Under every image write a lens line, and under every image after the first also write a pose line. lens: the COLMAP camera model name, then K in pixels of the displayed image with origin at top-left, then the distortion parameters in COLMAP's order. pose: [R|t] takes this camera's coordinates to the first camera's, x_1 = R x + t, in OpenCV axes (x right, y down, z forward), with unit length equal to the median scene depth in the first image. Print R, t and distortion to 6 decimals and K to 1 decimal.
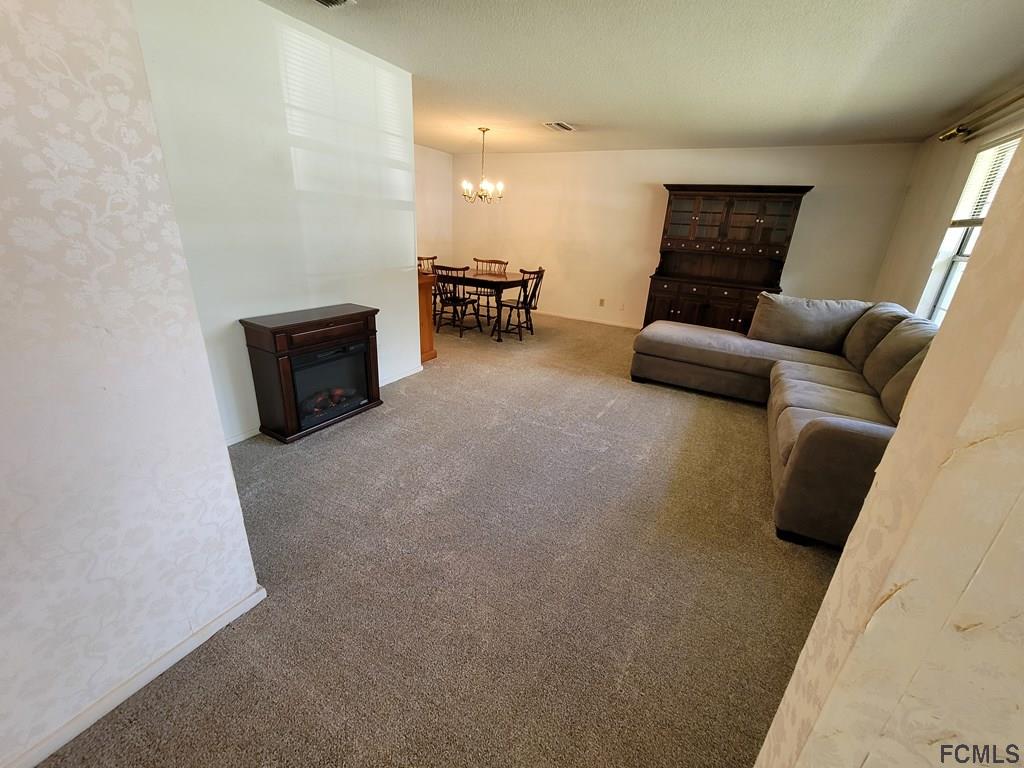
lens RADIAL K [[422.0, 0, 515.5], [0, 422.0, 388.5], [0, 0, 1]] dist [-0.005292, 0.000760]
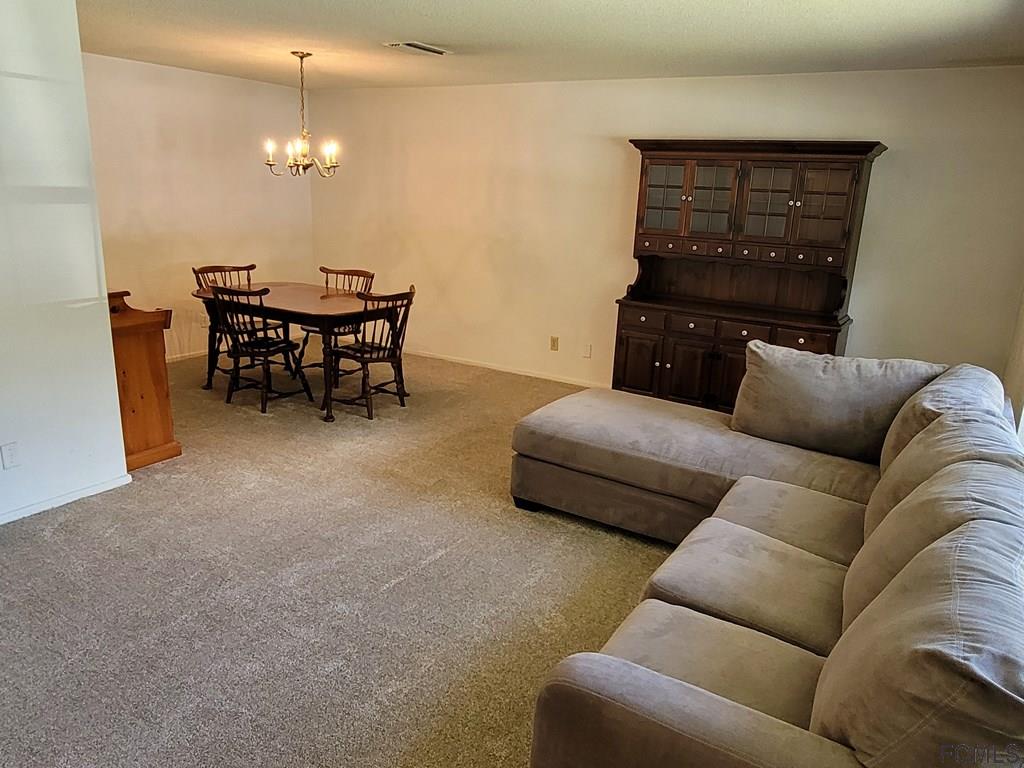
lens RADIAL K [[742.6, 0, 513.0], [0, 742.6, 394.6], [0, 0, 1]] dist [-0.001383, 0.001380]
pose [[0.998763, 0.002117, -0.049669, 0.262913], [-0.007087, 0.994952, -0.100097, -0.052929], [0.049206, 0.100325, 0.993737, 0.053517]]
